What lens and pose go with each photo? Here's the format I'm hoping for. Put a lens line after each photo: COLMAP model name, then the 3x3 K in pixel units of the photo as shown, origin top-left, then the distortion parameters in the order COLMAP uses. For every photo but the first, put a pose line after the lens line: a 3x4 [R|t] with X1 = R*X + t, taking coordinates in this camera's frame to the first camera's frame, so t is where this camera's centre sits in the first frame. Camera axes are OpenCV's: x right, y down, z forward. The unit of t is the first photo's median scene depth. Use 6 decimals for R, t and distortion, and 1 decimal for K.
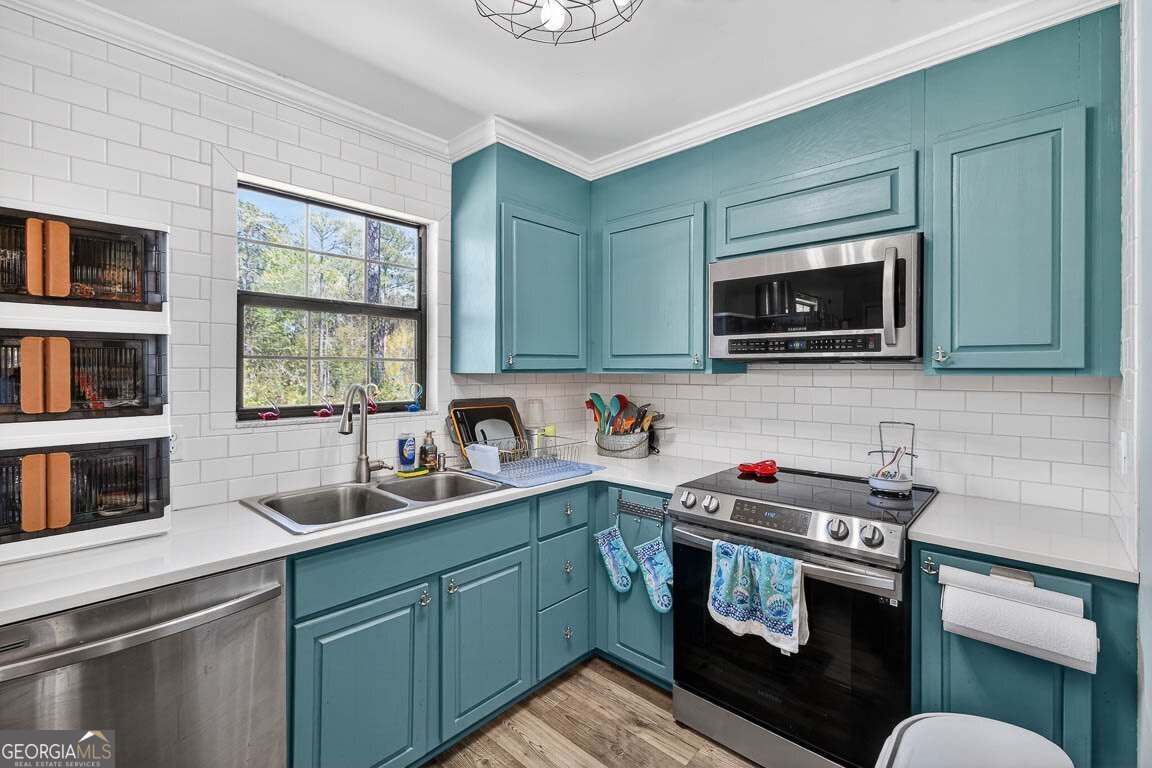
lens RADIAL K [[500.8, 0, 580.0], [0, 500.8, 375.3], [0, 0, 1]] dist [0.000410, -0.001833]
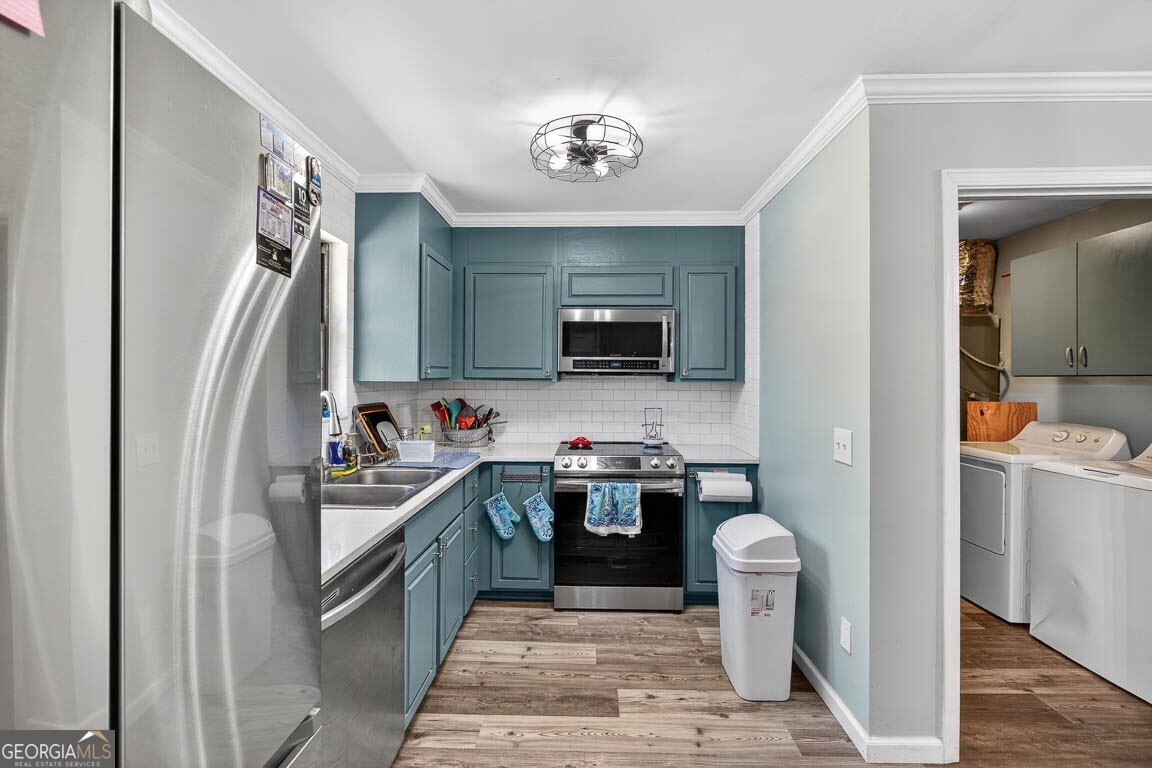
lens RADIAL K [[500.8, 0, 572.6], [0, 500.8, 382.2], [0, 0, 1]] dist [0.000410, -0.001833]
pose [[0.760087, -0.001759, 0.649819, -0.783653], [0.002364, 0.999997, -0.000058, -0.001213], [-0.649817, 0.001580, 0.760089, -0.198459]]
